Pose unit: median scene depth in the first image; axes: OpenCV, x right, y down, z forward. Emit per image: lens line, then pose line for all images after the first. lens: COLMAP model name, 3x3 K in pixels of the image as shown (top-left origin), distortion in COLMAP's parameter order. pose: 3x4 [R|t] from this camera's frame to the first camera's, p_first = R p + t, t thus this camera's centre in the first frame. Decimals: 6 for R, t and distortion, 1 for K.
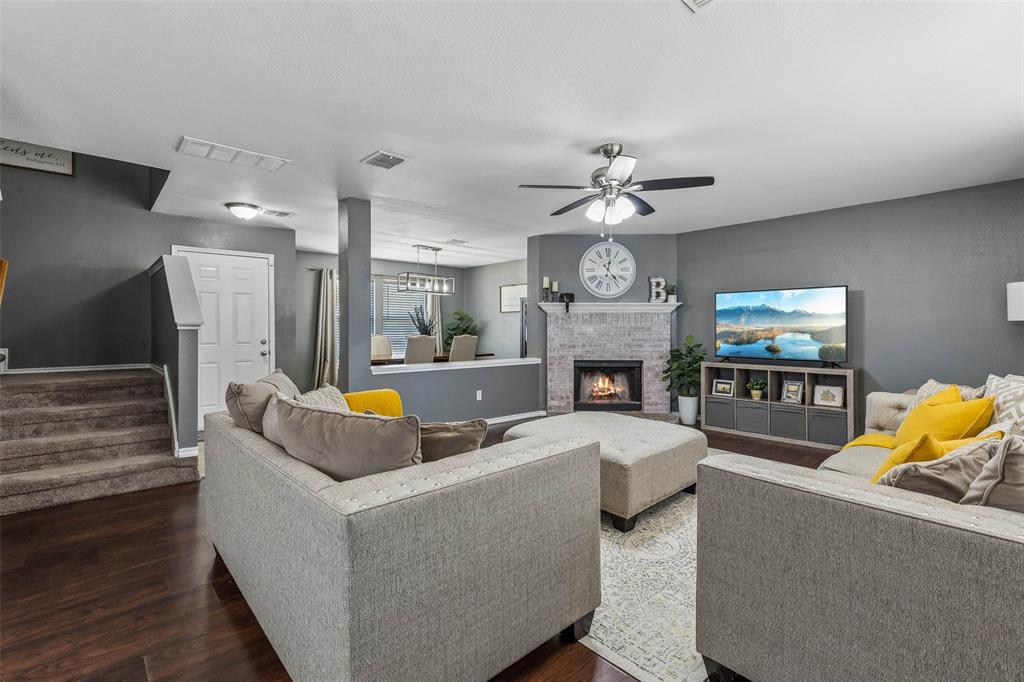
lens RADIAL K [[458.9, 0, 523.8], [0, 458.9, 326.5], [0, 0, 1]] dist [0.008132, -0.000047]
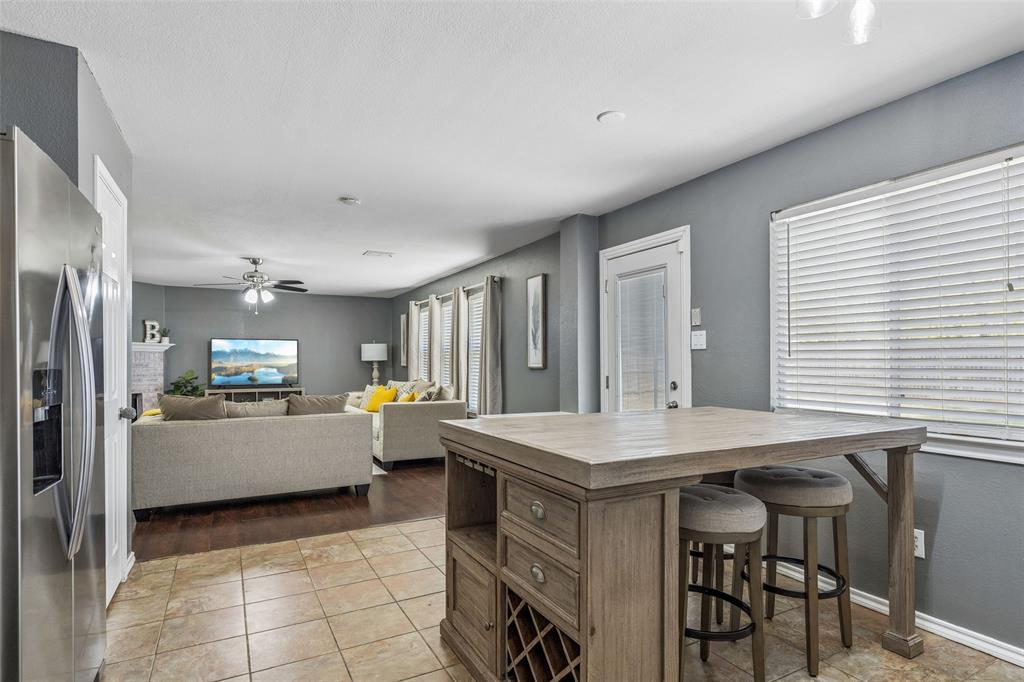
lens RADIAL K [[527.3, 0, 519.9], [0, 527.3, 358.8], [0, 0, 1]] dist [-0.001005, -0.040572]
pose [[0.252262, 0.006907, 0.967634, -0.770571], [-0.000683, 0.999976, -0.006960, -0.003165], [-0.967659, 0.001095, 0.252260, -0.238103]]
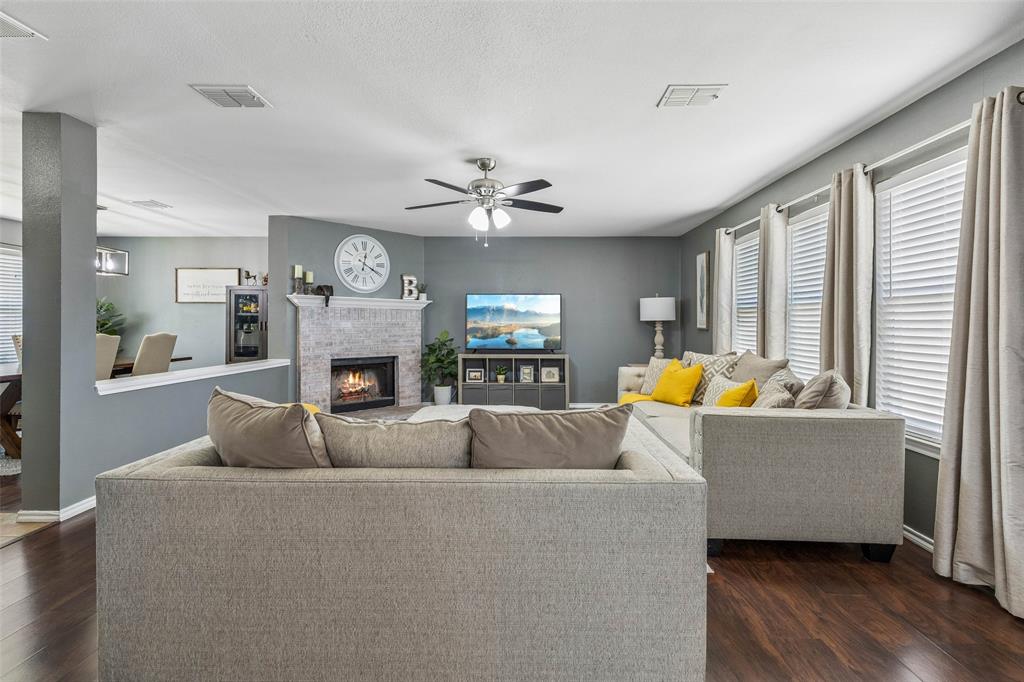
lens RADIAL K [[458.9, 0, 523.8], [0, 458.9, 326.5], [0, 0, 1]] dist [0.008132, -0.000047]
pose [[0.701602, -0.001398, 0.712568, -0.279291], [-0.006870, 0.999938, 0.008725, -0.002324], [-0.712536, -0.011017, 0.701549, 0.083621]]
